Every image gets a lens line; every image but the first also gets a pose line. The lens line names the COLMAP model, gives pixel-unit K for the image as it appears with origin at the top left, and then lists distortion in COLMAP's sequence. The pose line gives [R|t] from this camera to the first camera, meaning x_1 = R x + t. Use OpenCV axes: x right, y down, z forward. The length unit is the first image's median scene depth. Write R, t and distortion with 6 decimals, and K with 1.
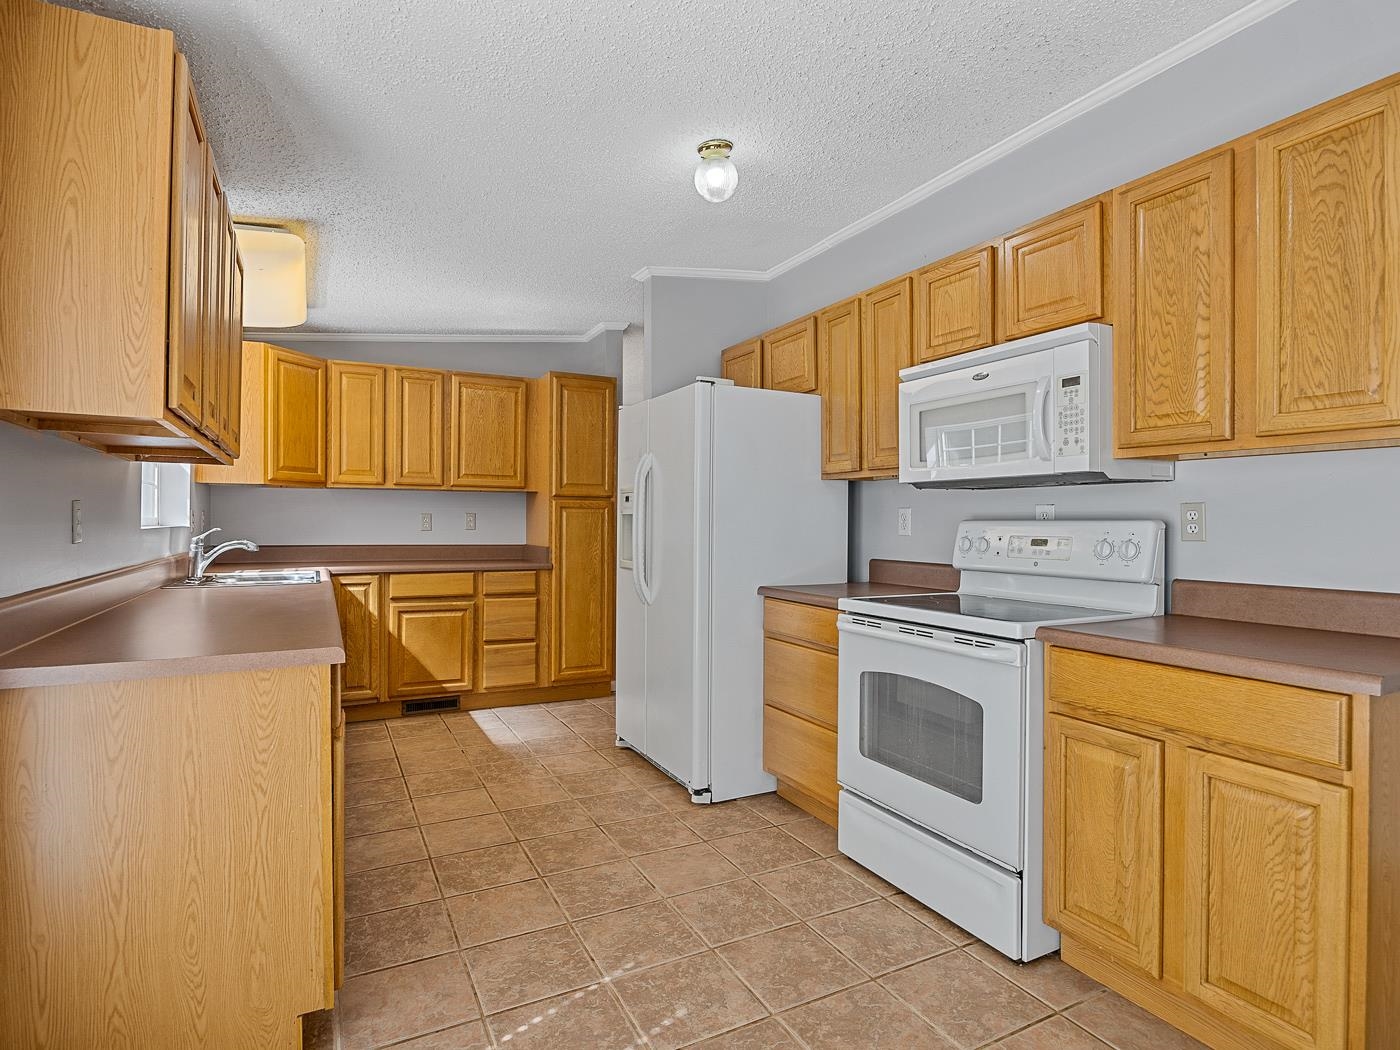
lens RADIAL K [[750.1, 0, 703.7], [0, 750.1, 525.6], [0, 0, 1]] dist [0.007869, 0.001197]
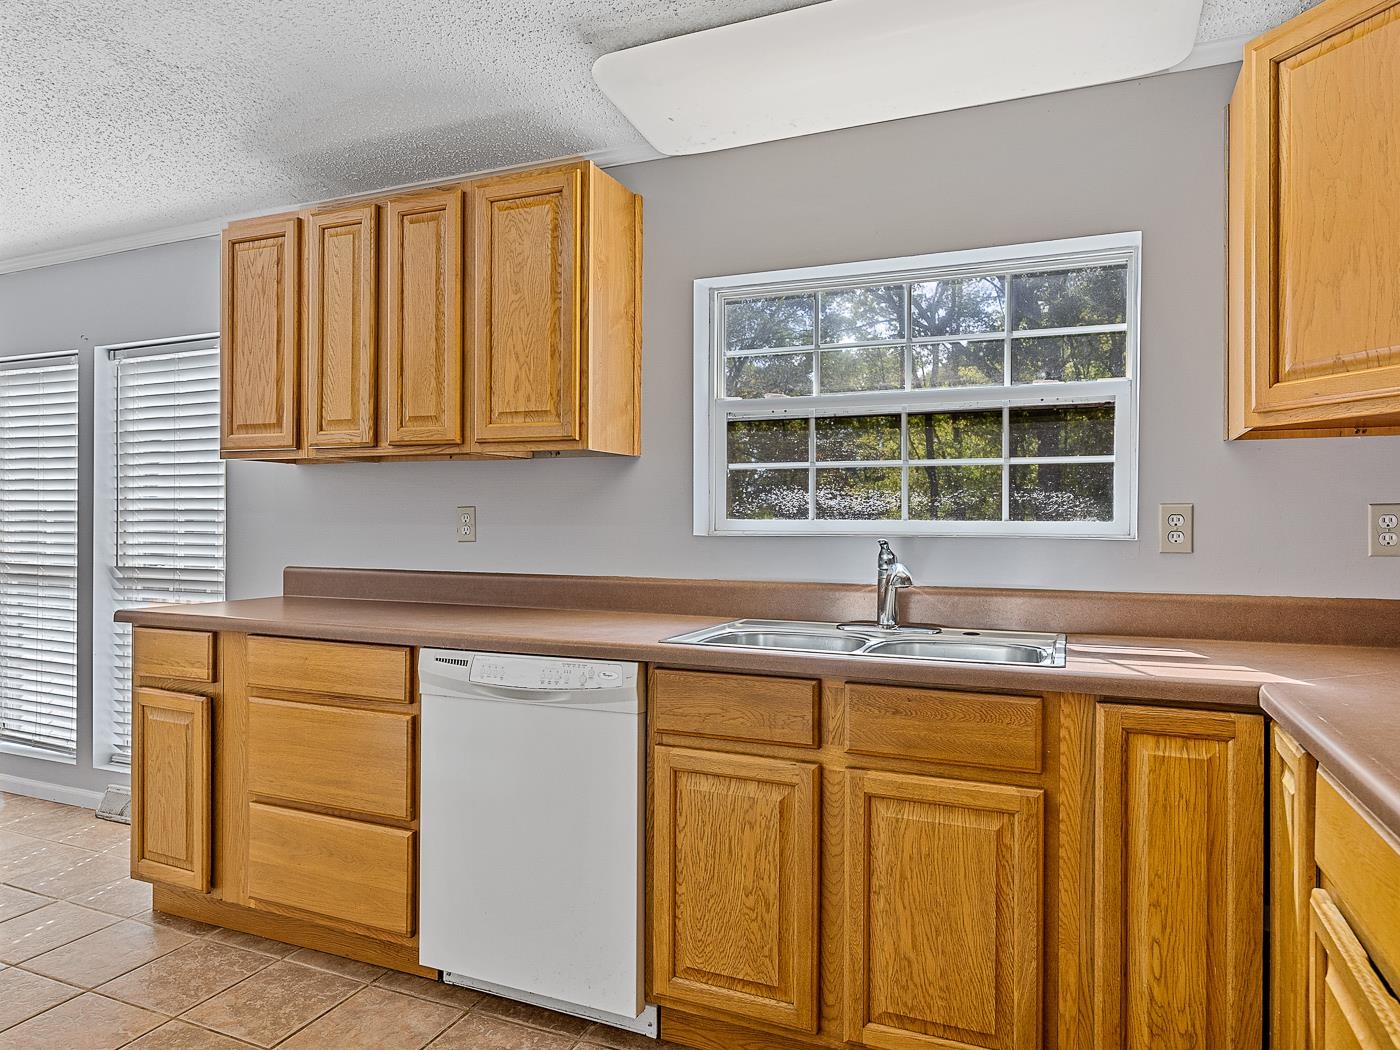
lens RADIAL K [[899.6, 0, 698.8], [0, 899.6, 527.4], [0, 0, 1]] dist [-0.004751, -0.000413]
pose [[0.765129, -0.007006, 0.643839, -0.111821], [0.000229, 0.999944, 0.010610, -0.003742], [-0.643877, -0.007970, 0.765088, 0.126208]]
